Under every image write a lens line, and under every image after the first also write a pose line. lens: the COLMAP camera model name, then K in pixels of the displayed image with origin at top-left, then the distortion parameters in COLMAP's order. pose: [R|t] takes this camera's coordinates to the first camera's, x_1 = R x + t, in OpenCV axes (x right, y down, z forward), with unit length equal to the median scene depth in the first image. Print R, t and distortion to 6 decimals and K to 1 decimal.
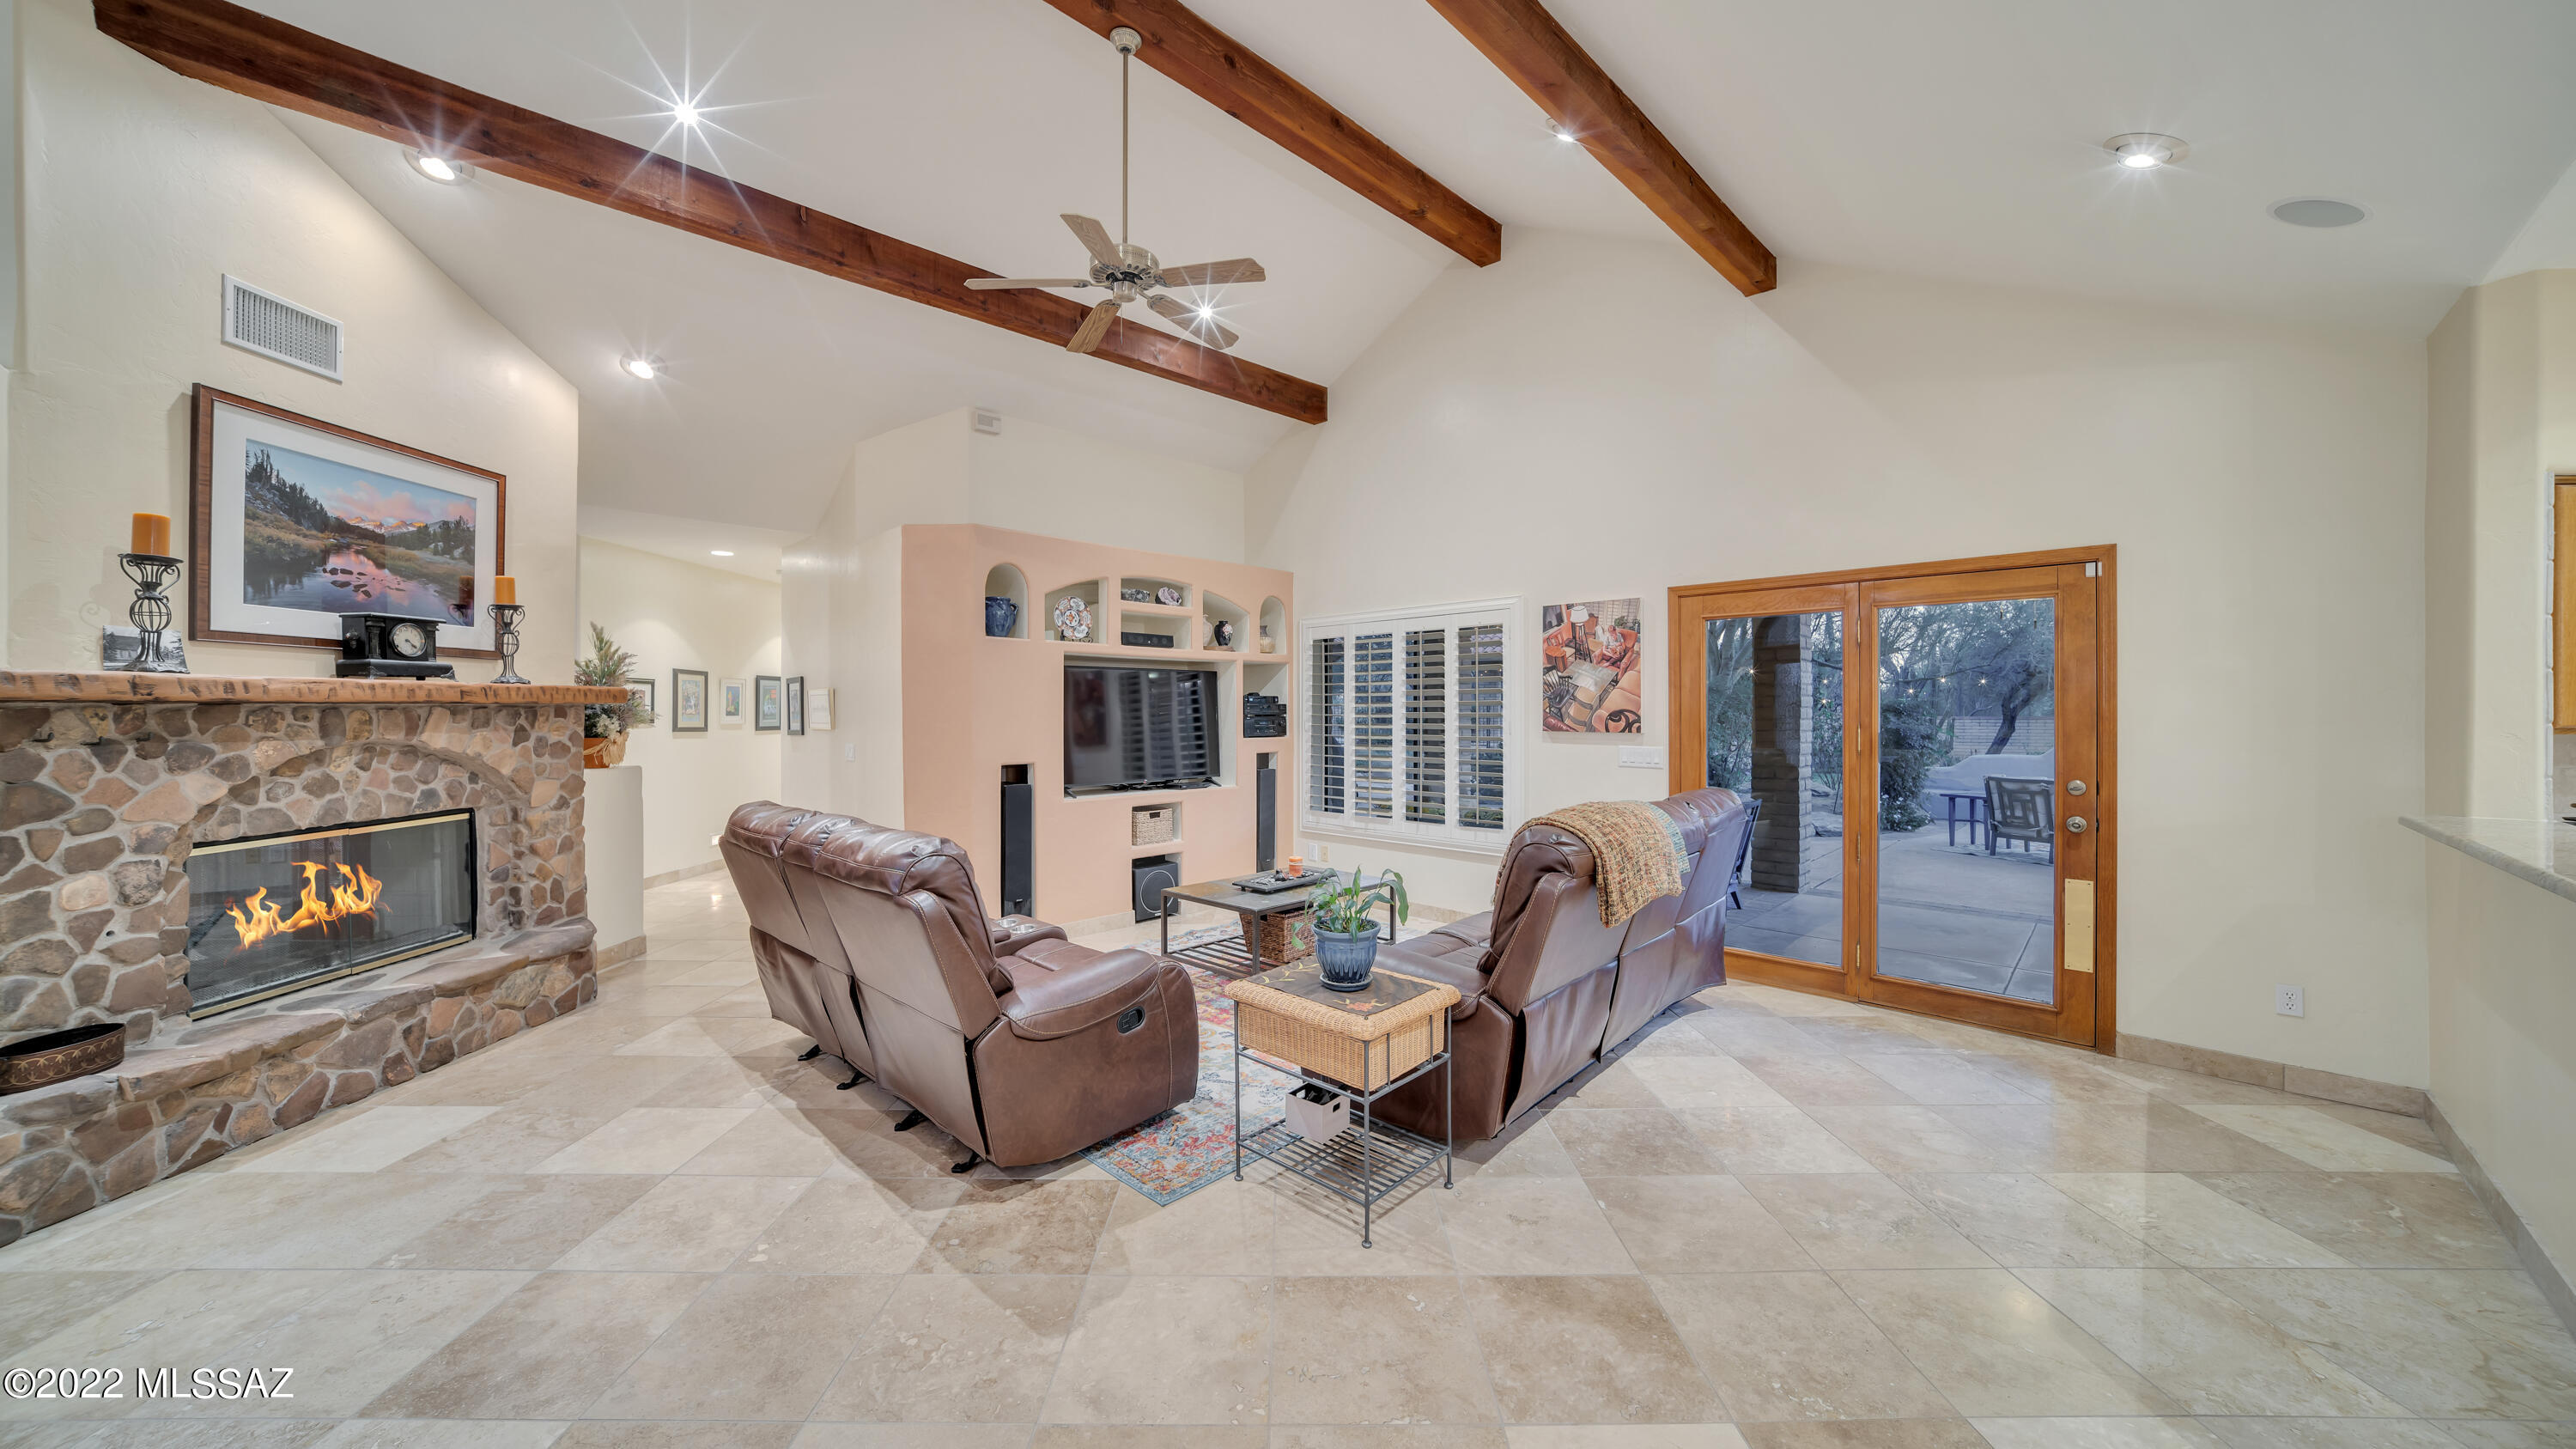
lens RADIAL K [[1016.0, 0, 1286.3], [0, 1016.0, 713.3], [0, 0, 1]] dist [-0.000378, 0.000524]
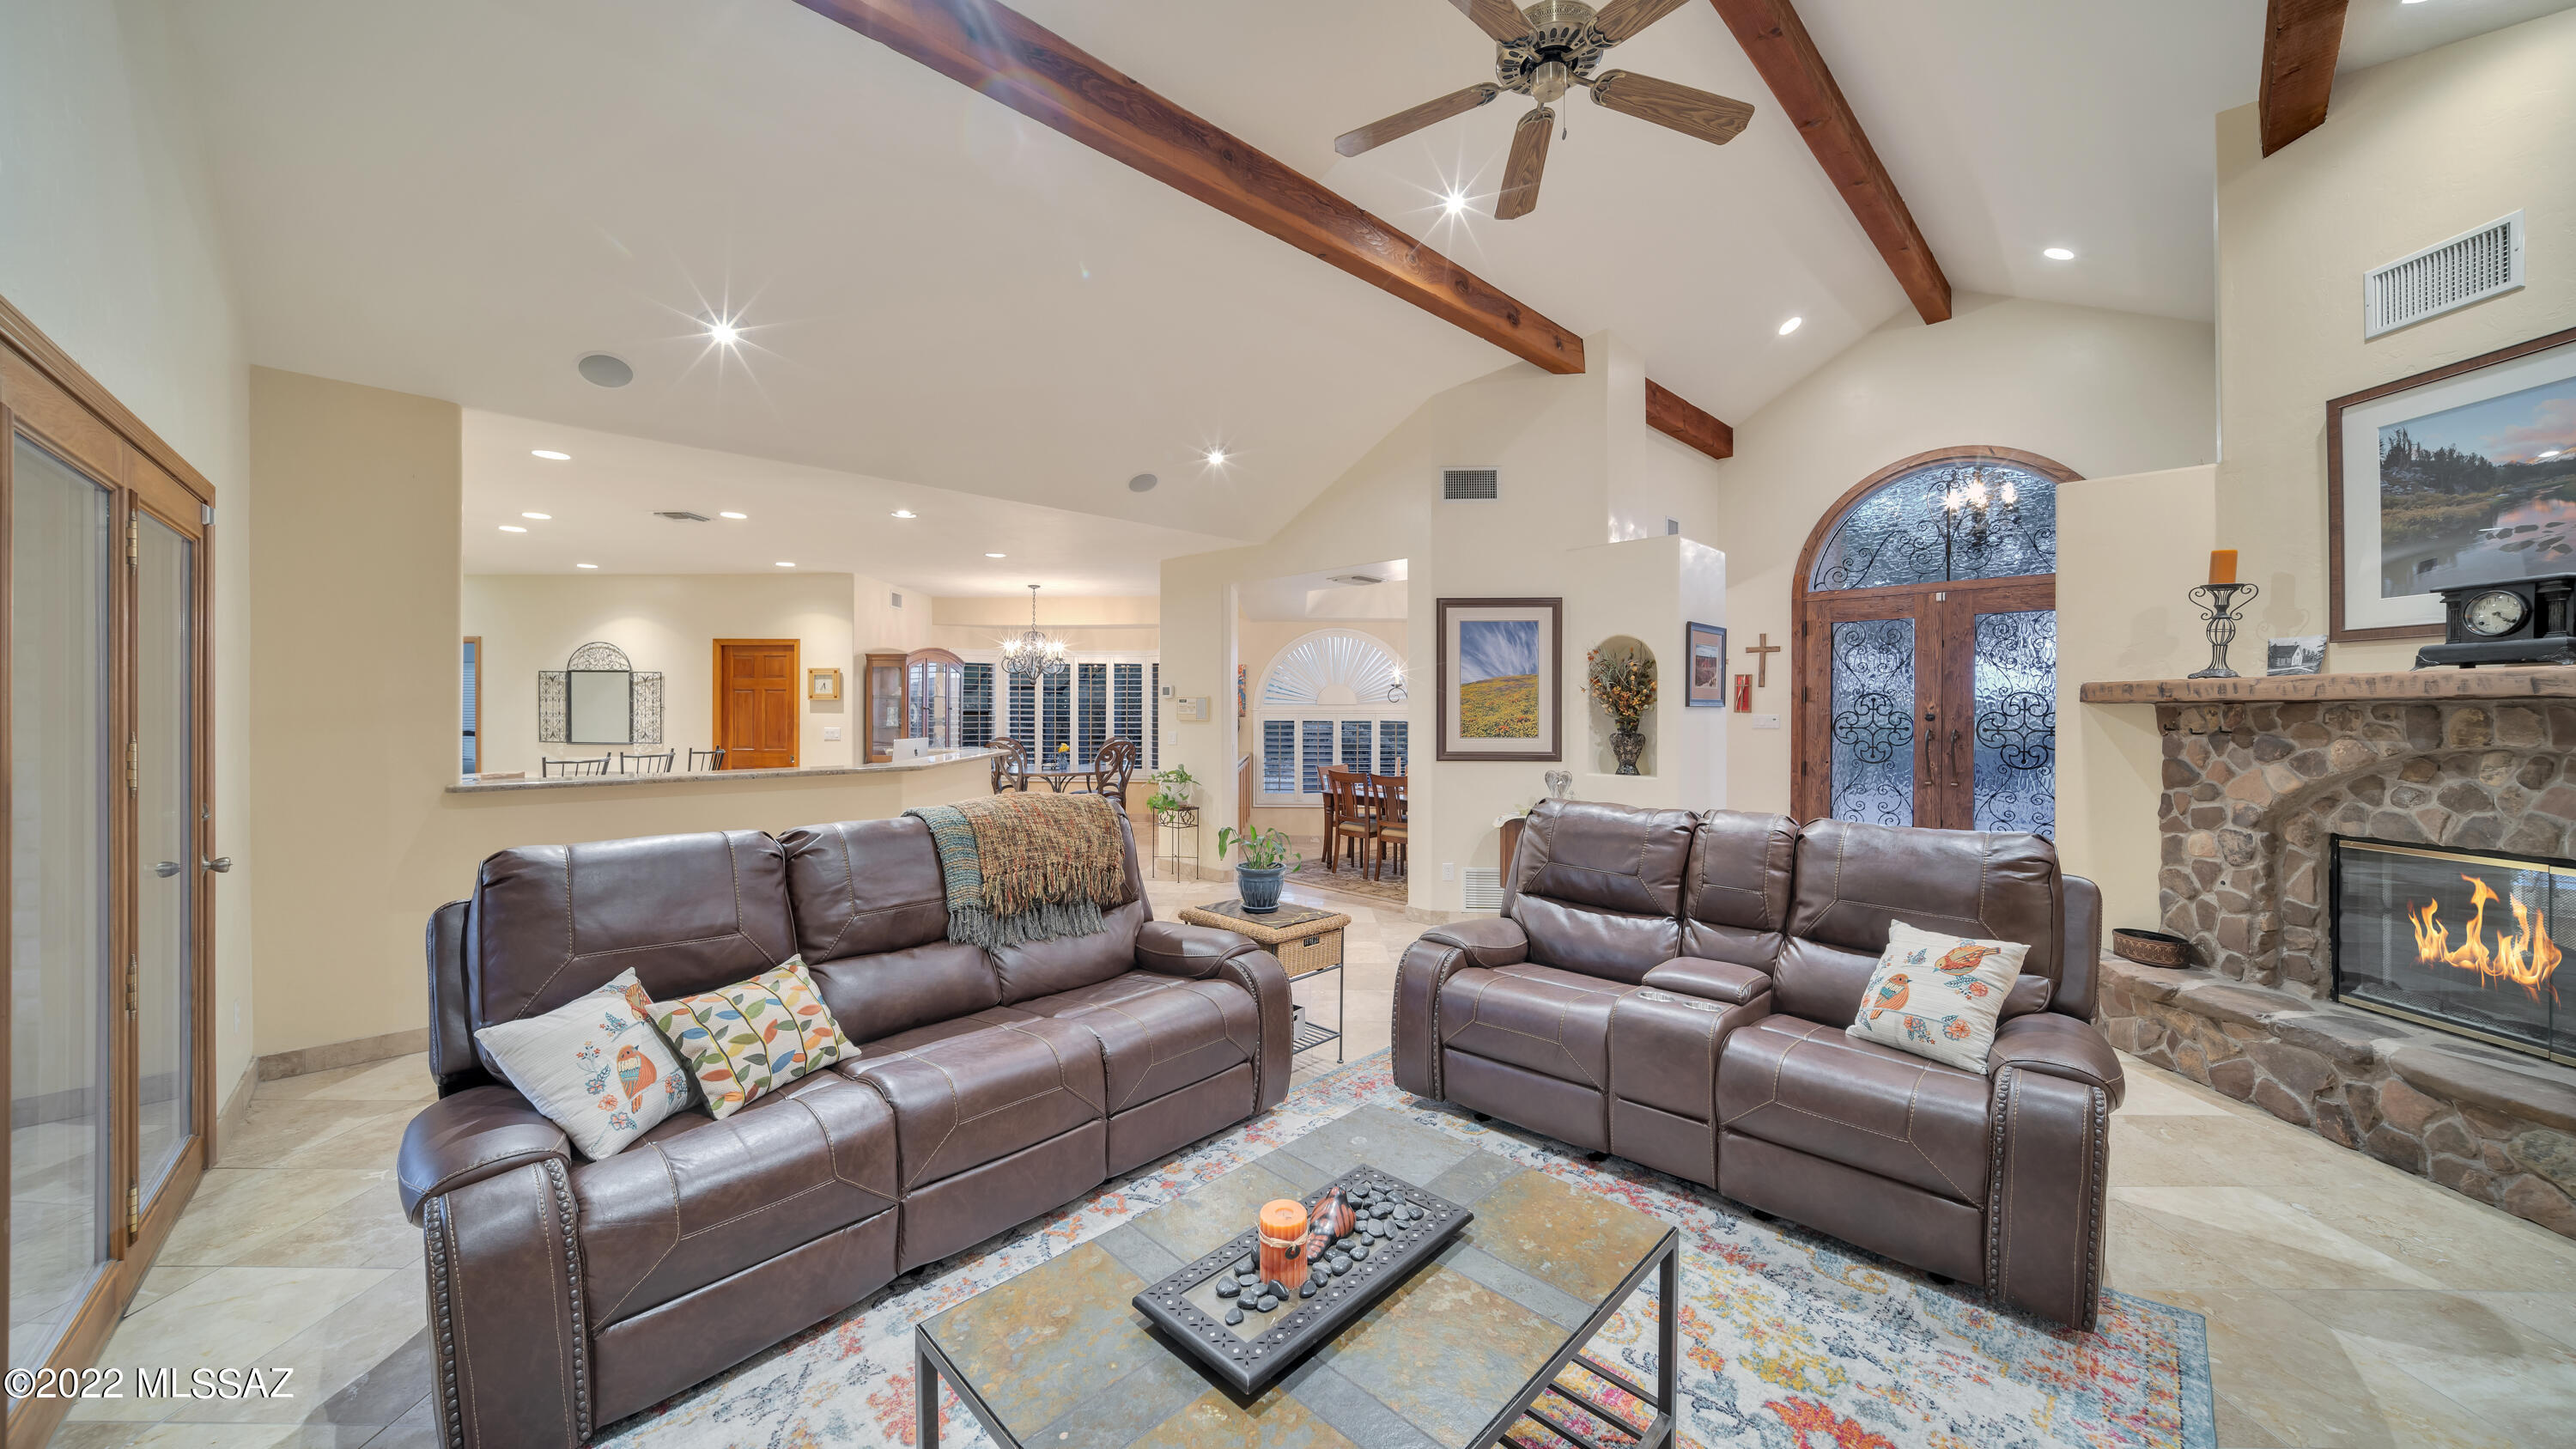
lens RADIAL K [[1016.0, 0, 1286.3], [0, 1016.0, 713.3], [0, 0, 1]] dist [-0.000378, 0.000524]
pose [[-0.999980, 0.001040, 0.006163, 0.011196], [0.001088, 0.999969, 0.007811, -0.006914], [-0.006155, 0.007818, -0.999950, 1.969925]]
